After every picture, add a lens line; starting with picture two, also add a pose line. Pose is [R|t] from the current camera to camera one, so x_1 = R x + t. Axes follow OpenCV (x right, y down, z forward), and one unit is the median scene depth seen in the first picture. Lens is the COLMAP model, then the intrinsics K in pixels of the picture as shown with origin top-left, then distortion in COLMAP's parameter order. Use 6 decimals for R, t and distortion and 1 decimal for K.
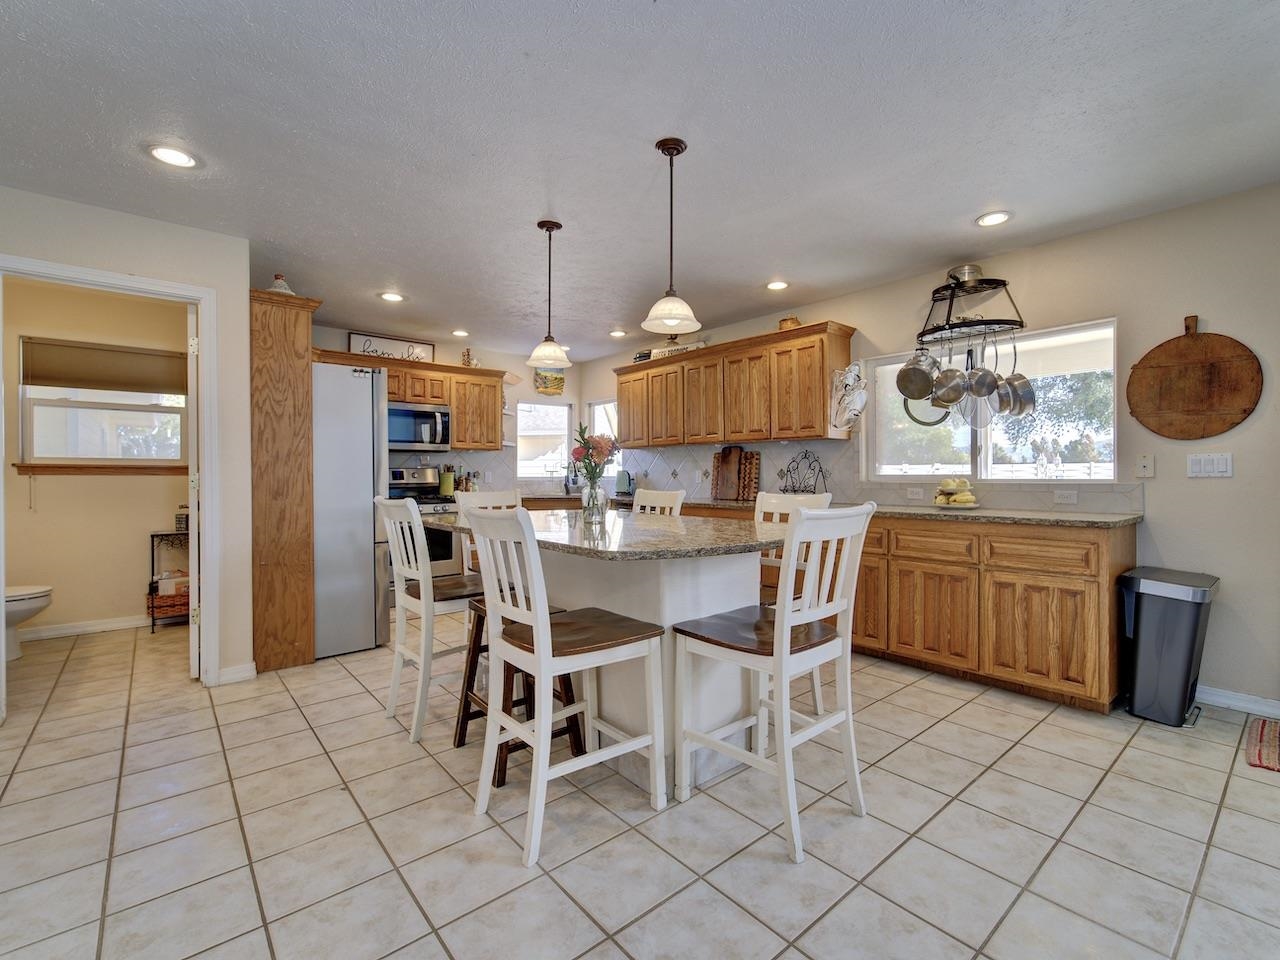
lens RADIAL K [[580.4, 0, 644.3], [0, 580.4, 474.4], [0, 0, 1]] dist [-0.008744, 0.001967]
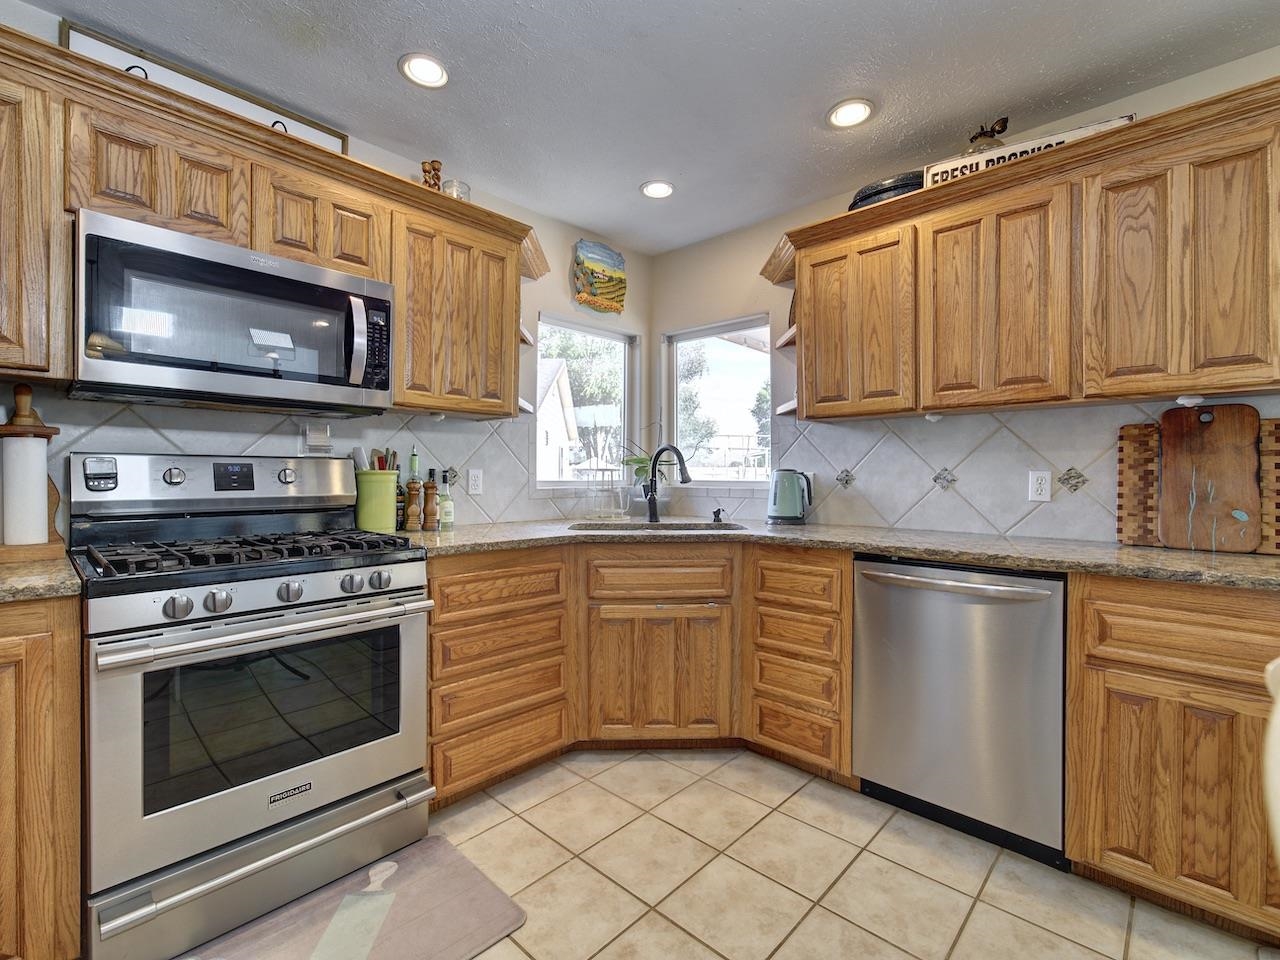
lens RADIAL K [[580.4, 0, 639.0], [0, 580.4, 487.1], [0, 0, 1]] dist [-0.008744, 0.001967]
pose [[0.993468, 0.006849, 0.113907, -0.212783], [-0.009472, 0.999702, 0.022505, -0.002355], [-0.113719, -0.023437, 0.993236, 0.595116]]
